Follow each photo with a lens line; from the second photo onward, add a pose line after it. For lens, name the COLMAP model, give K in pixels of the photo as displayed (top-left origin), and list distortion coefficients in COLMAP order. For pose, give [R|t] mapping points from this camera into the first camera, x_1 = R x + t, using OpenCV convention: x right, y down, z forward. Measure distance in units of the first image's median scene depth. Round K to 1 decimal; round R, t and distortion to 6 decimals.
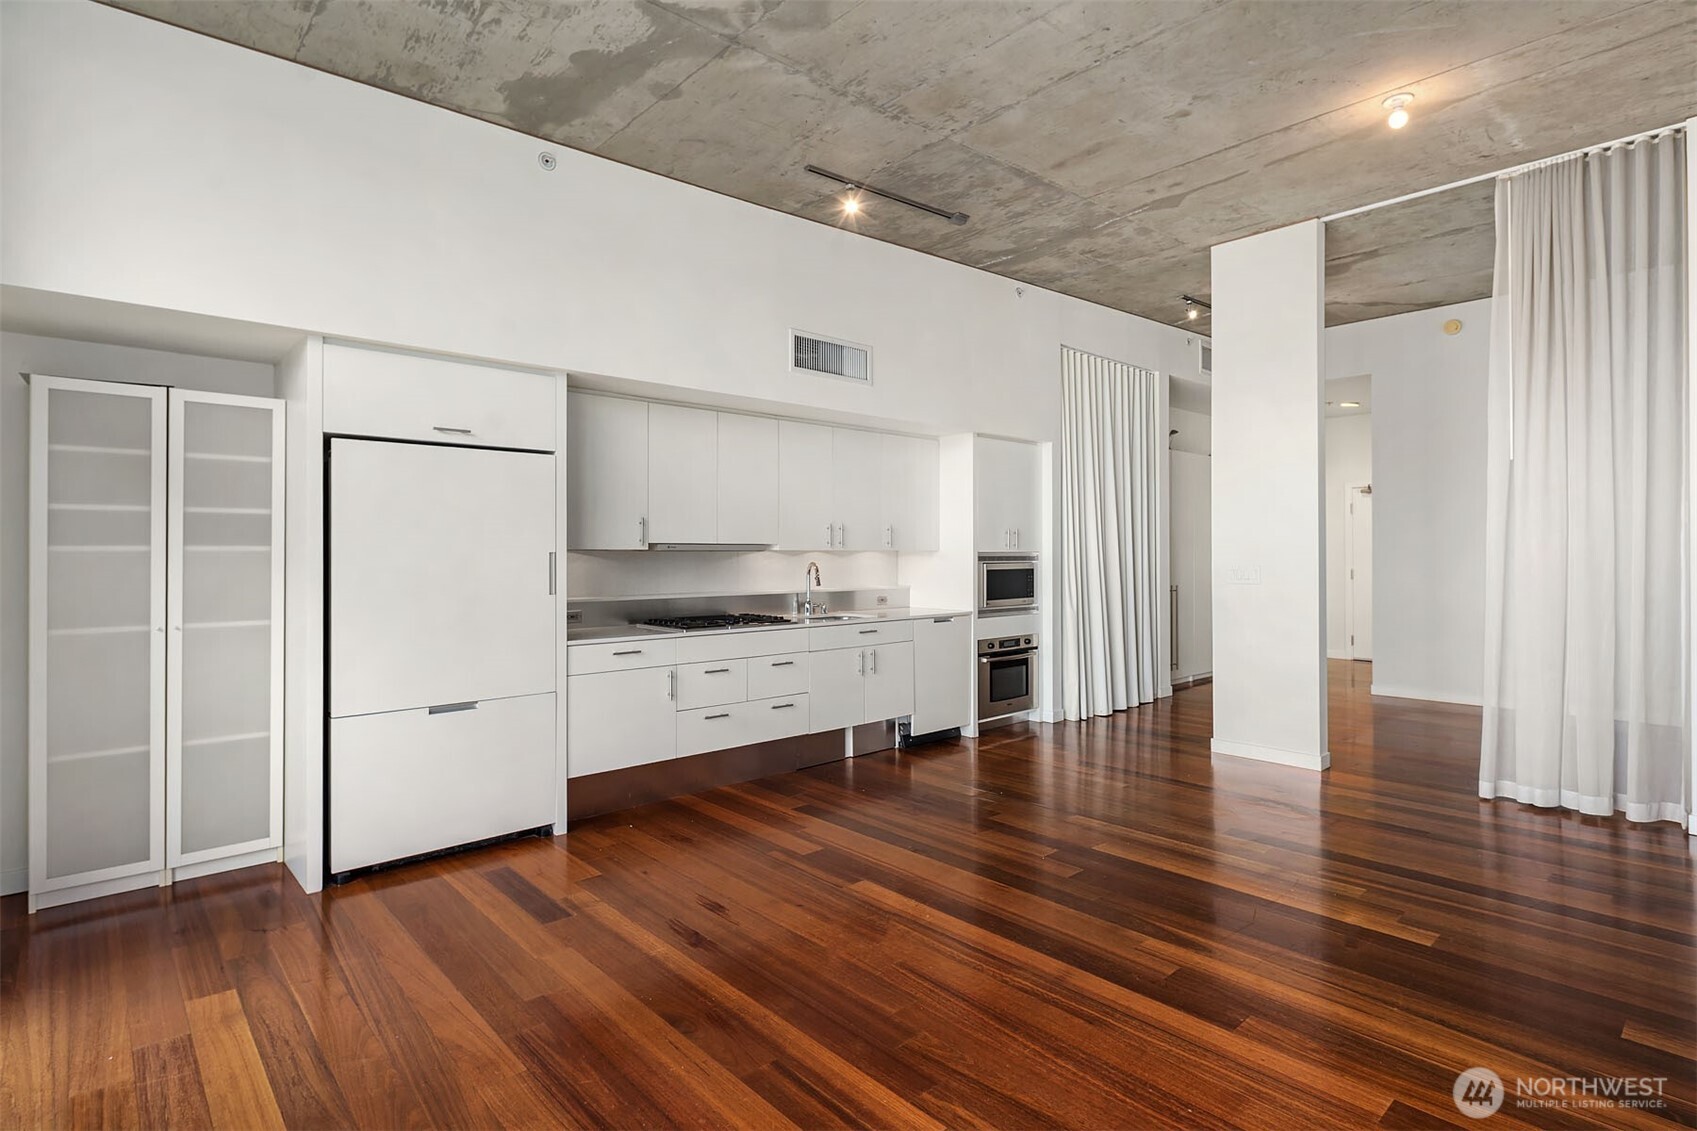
lens RADIAL K [[830.3, 0, 825.0], [0, 830.3, 548.2], [0, 0, 1]] dist [-0.000976, -0.001004]
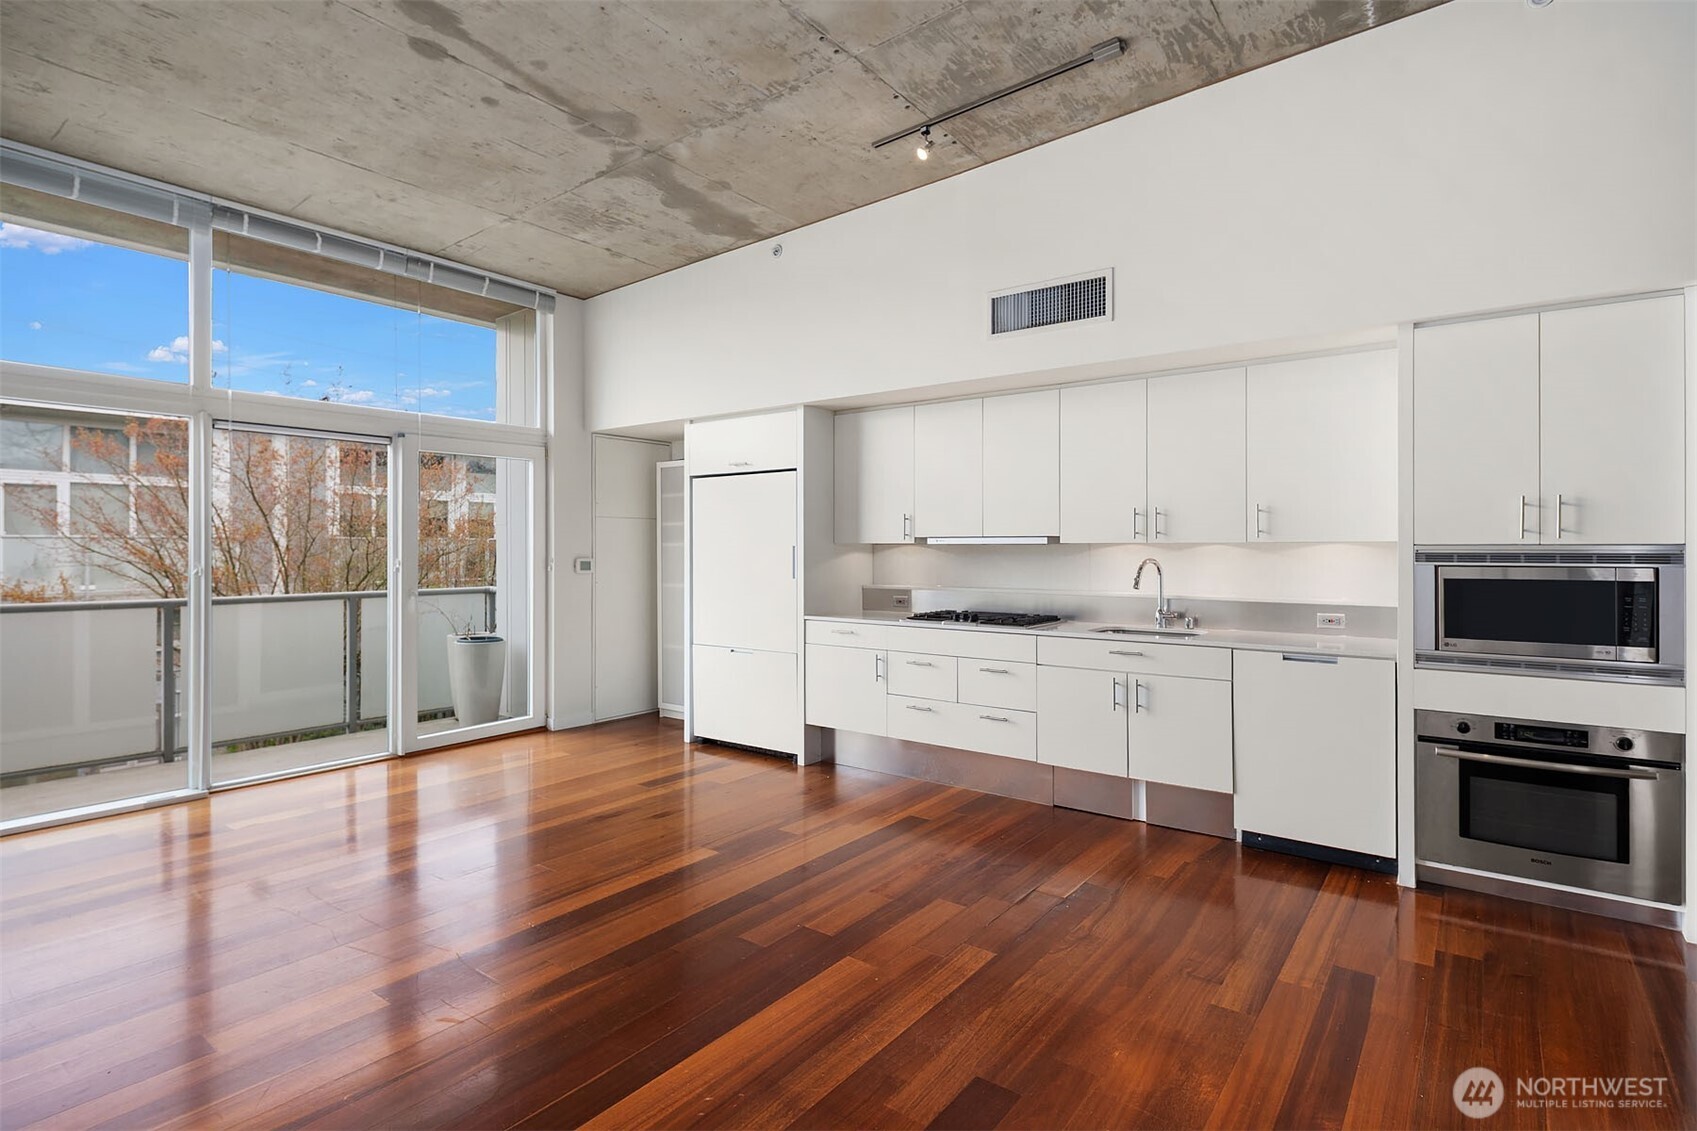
lens RADIAL K [[845.9, 0, 841.6], [0, 845.9, 544.2], [0, 0, 1]] dist [0.001817, -0.000387]
pose [[0.200129, -0.003054, -0.979765, 0.964537], [0.004658, 0.999987, -0.002165, 0.005938], [0.979759, -0.004131, 0.200140, 0.790009]]
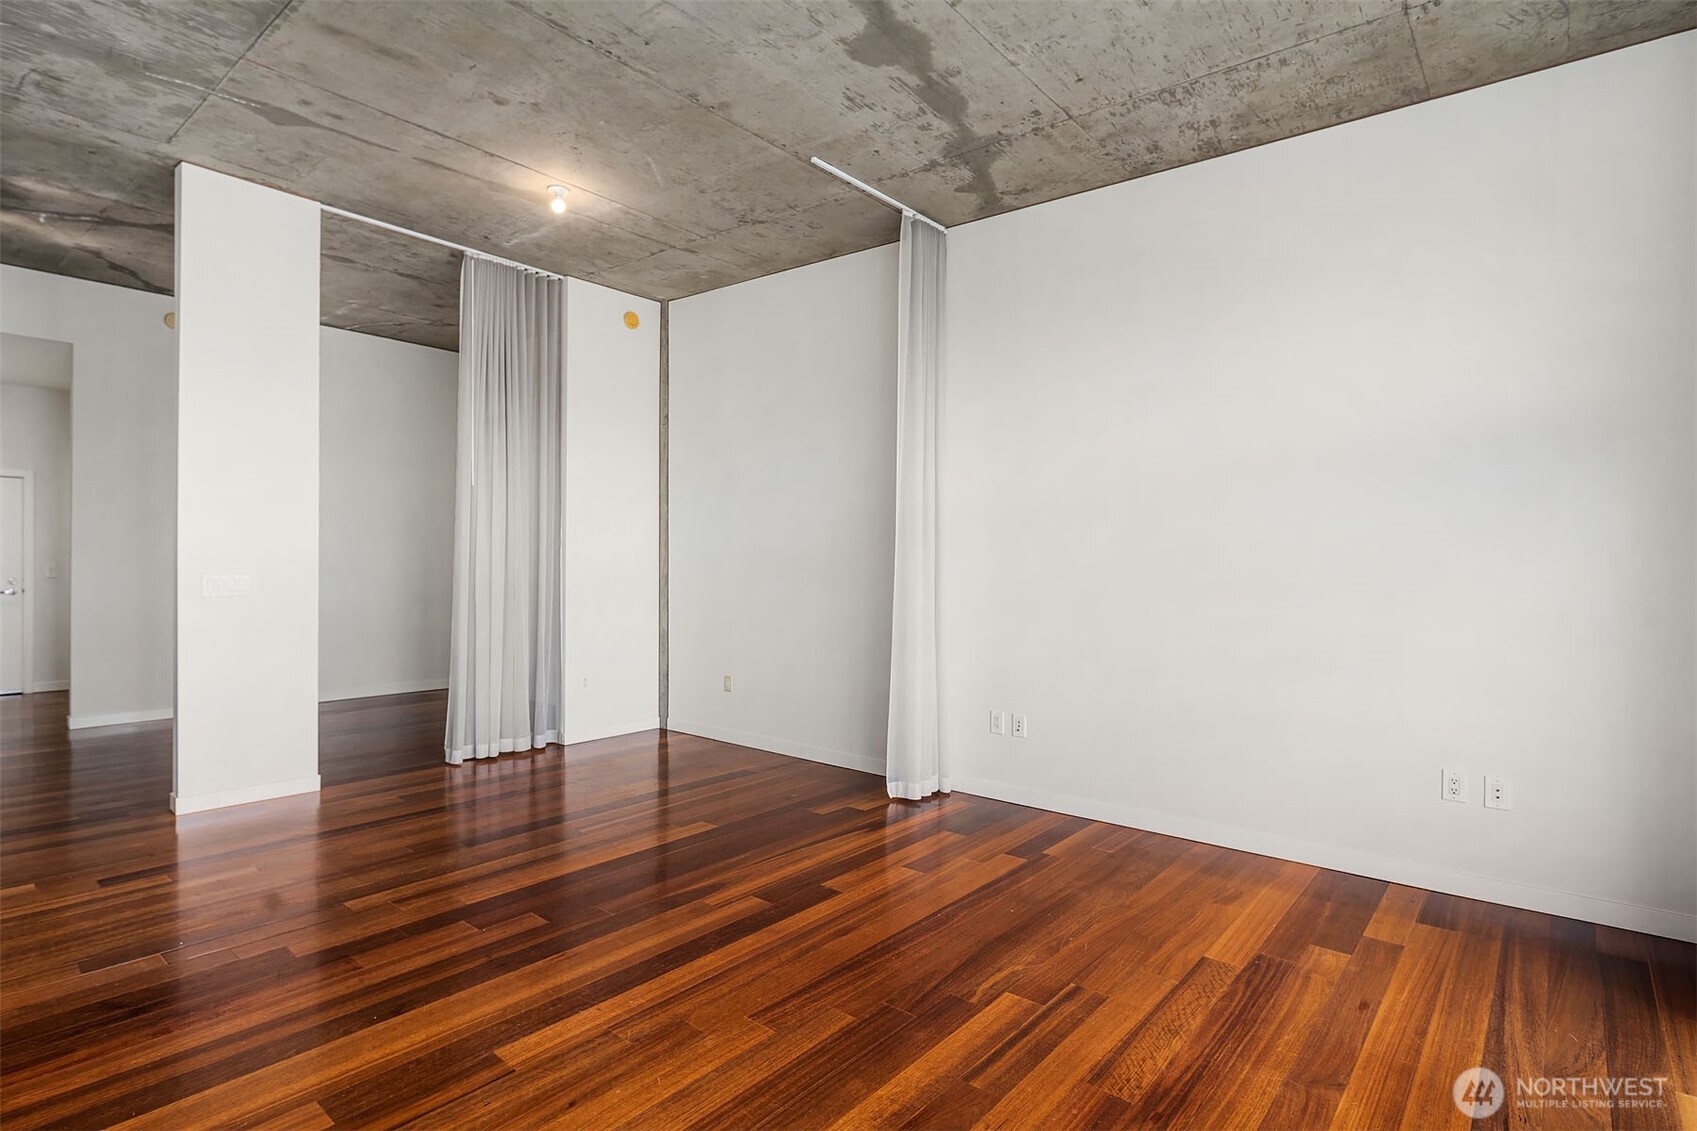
lens RADIAL K [[849.8, 0, 834.3], [0, 849.8, 564.5], [0, 0, 1]] dist [0.001877, -0.001207]
pose [[-0.133720, 0.000406, 0.991019, -0.553883], [-0.009666, 0.999952, -0.001714, 0.009138], [-0.990972, -0.009809, -0.133710, 0.694168]]
